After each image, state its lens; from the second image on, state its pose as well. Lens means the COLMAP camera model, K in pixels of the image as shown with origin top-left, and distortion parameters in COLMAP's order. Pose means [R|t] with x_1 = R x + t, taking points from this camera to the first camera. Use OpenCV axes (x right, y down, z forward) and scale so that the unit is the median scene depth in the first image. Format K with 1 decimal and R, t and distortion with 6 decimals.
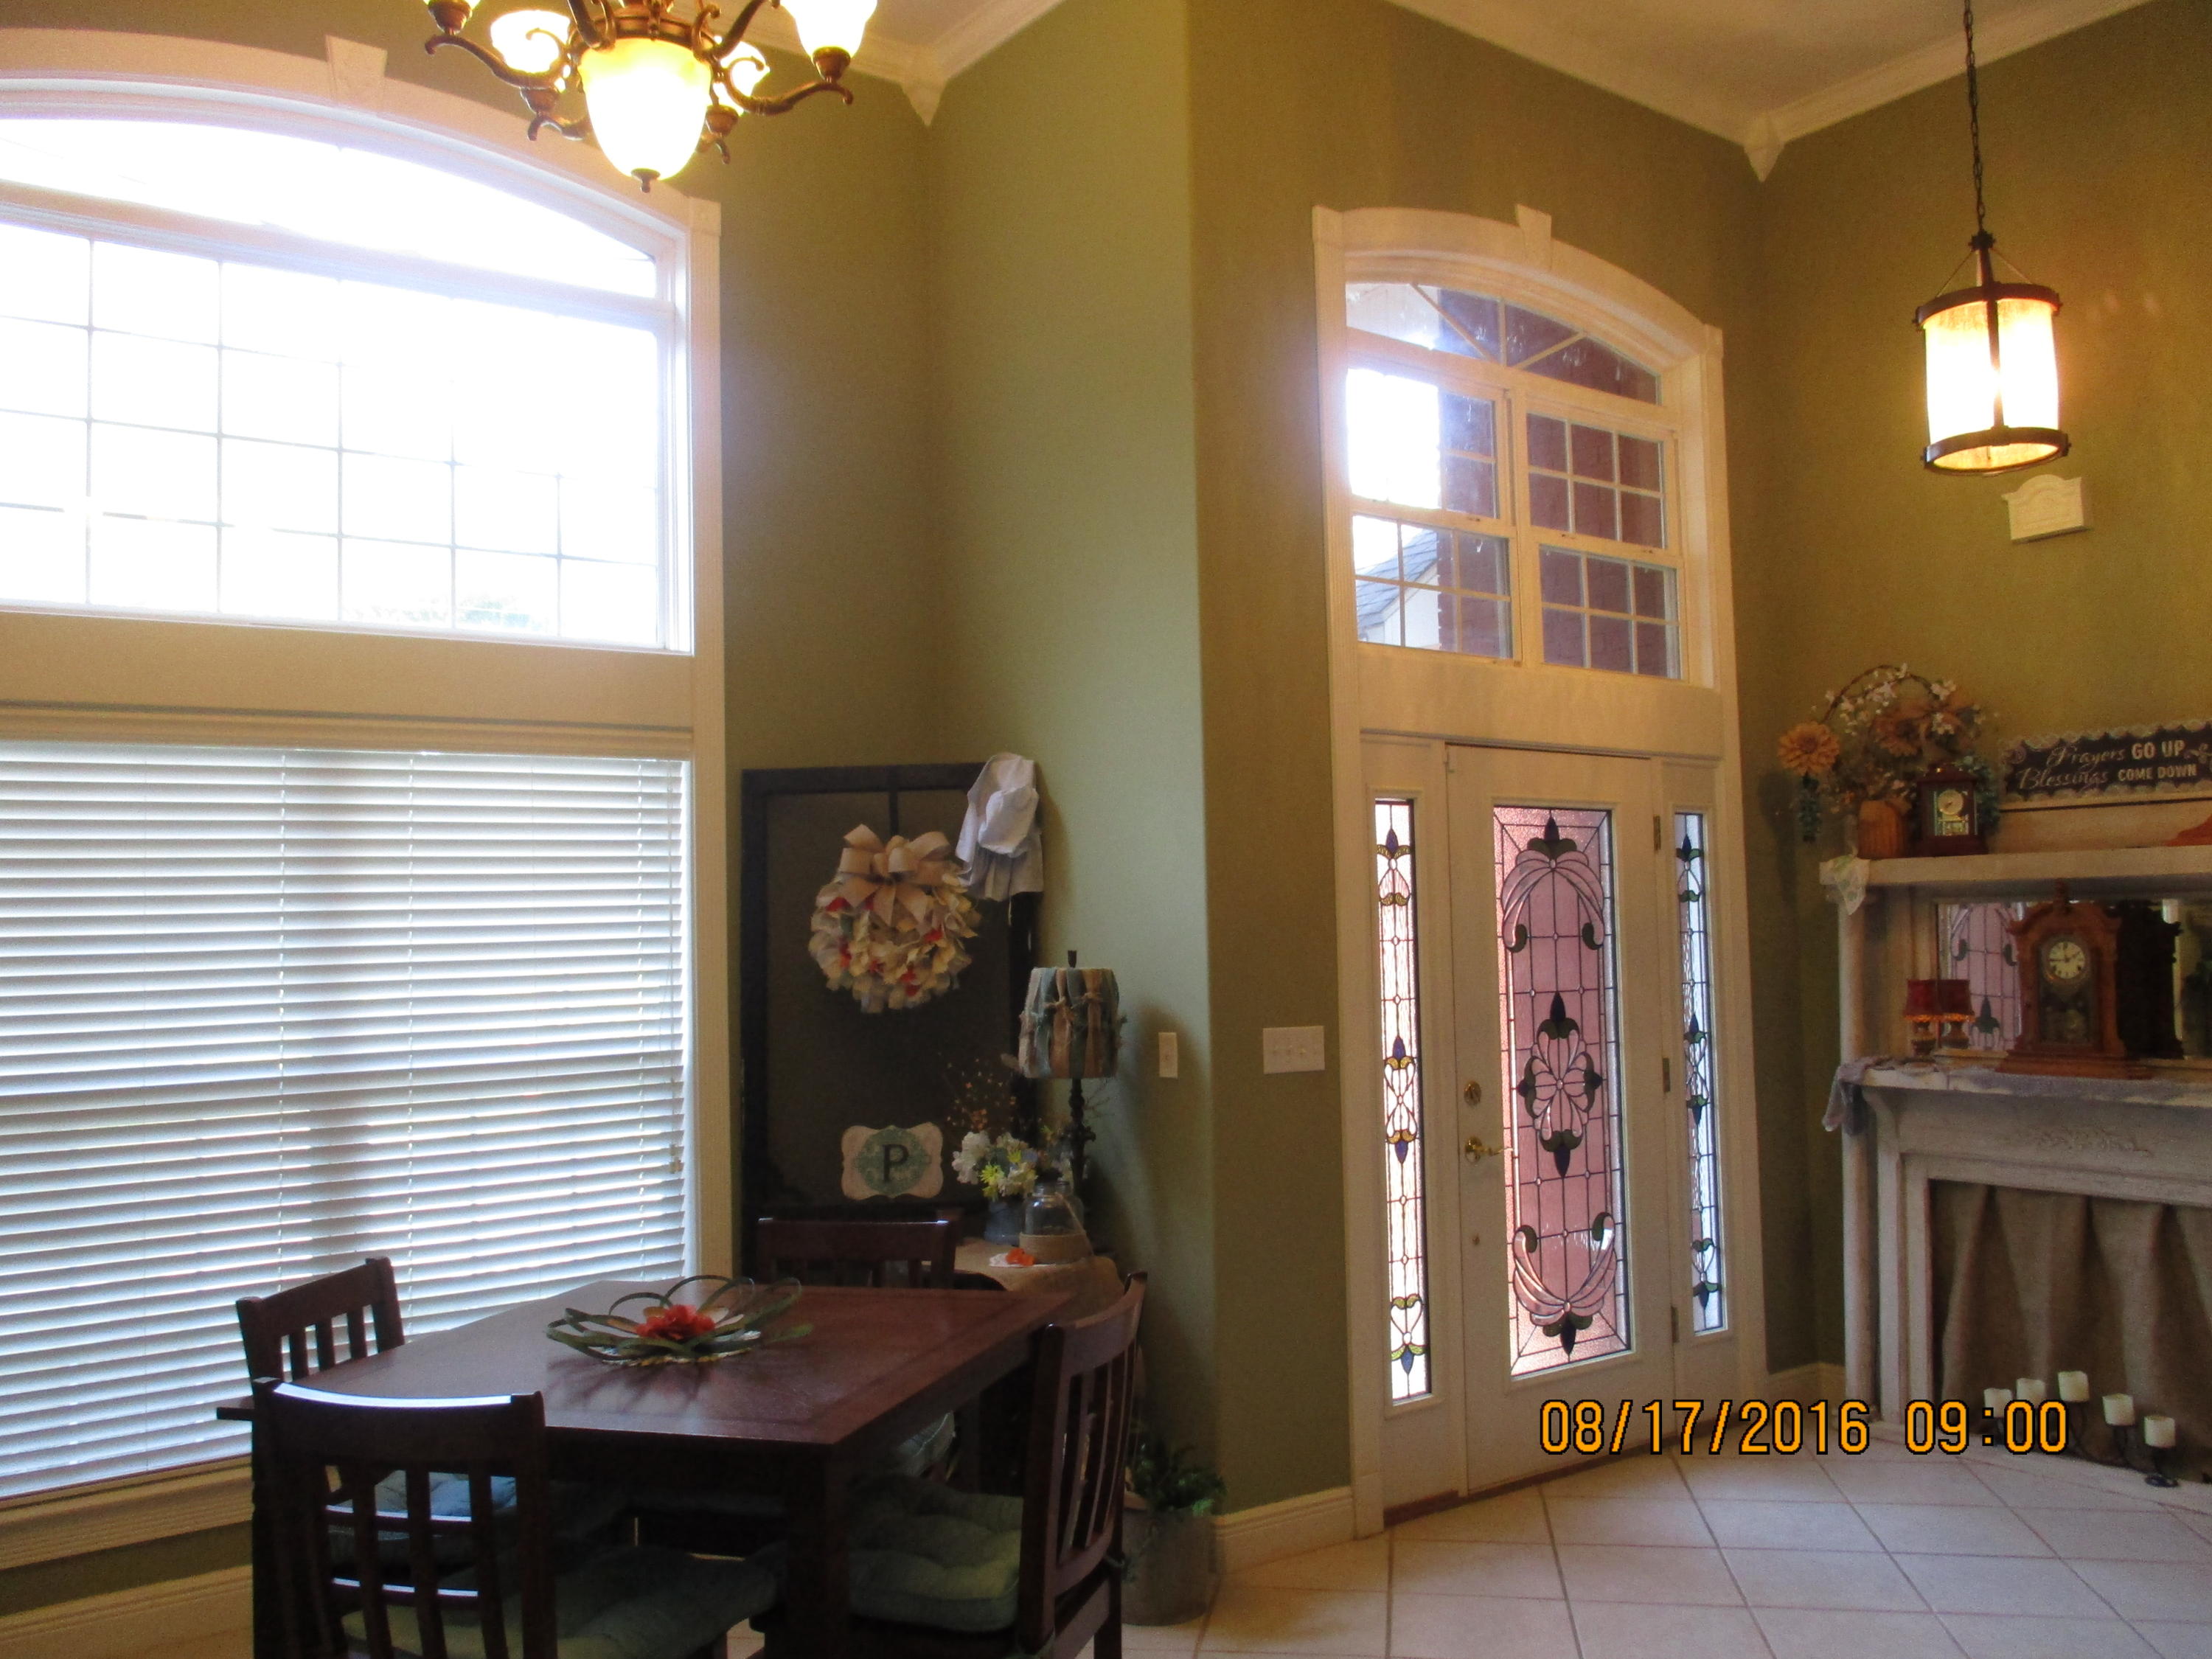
lens RADIAL K [[1823.4, 0, 1106.0], [0, 1823.4, 829.5], [0, 0, 1]] dist [-0.049732, 0.006435]
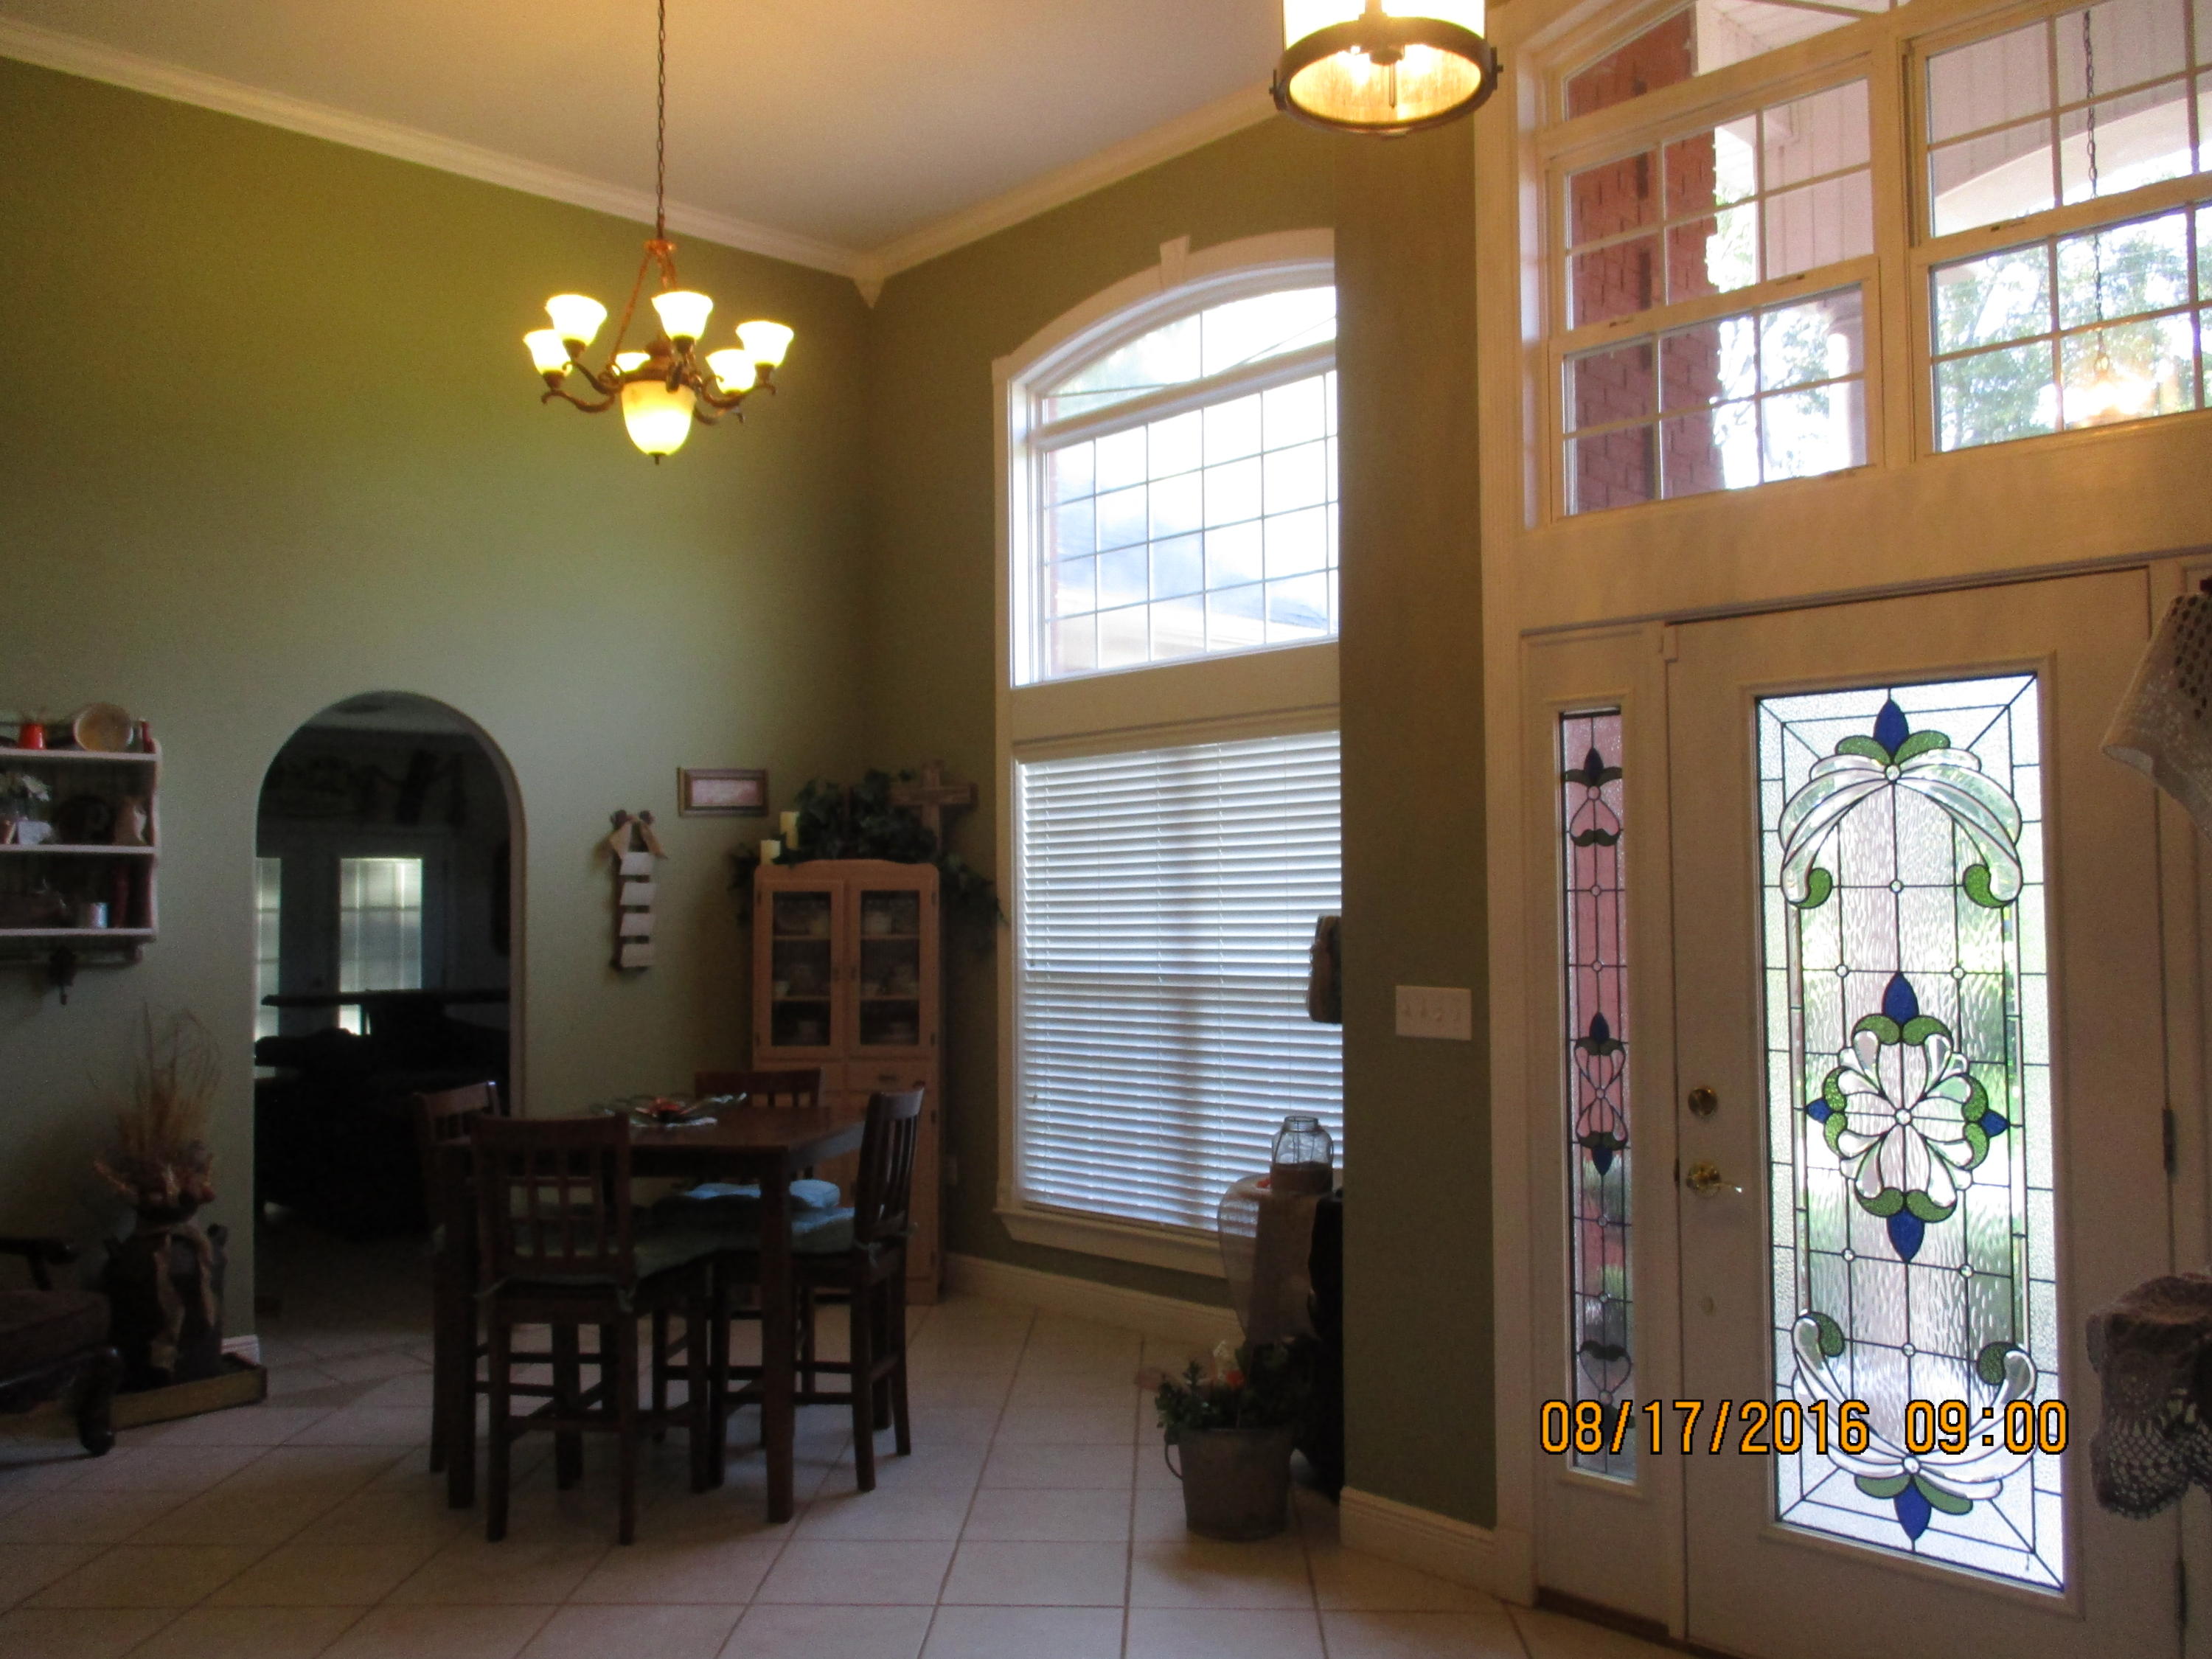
lens RADIAL K [[1876.9, 0, 1100.9], [0, 1876.9, 794.9], [0, 0, 1]] dist [-0.059517, 0.005768]
pose [[0.106624, -0.036252, -0.993638, 0.927180], [0.068035, 0.997259, -0.029083, 0.028621], [0.991969, -0.064501, 0.108798, 0.697044]]
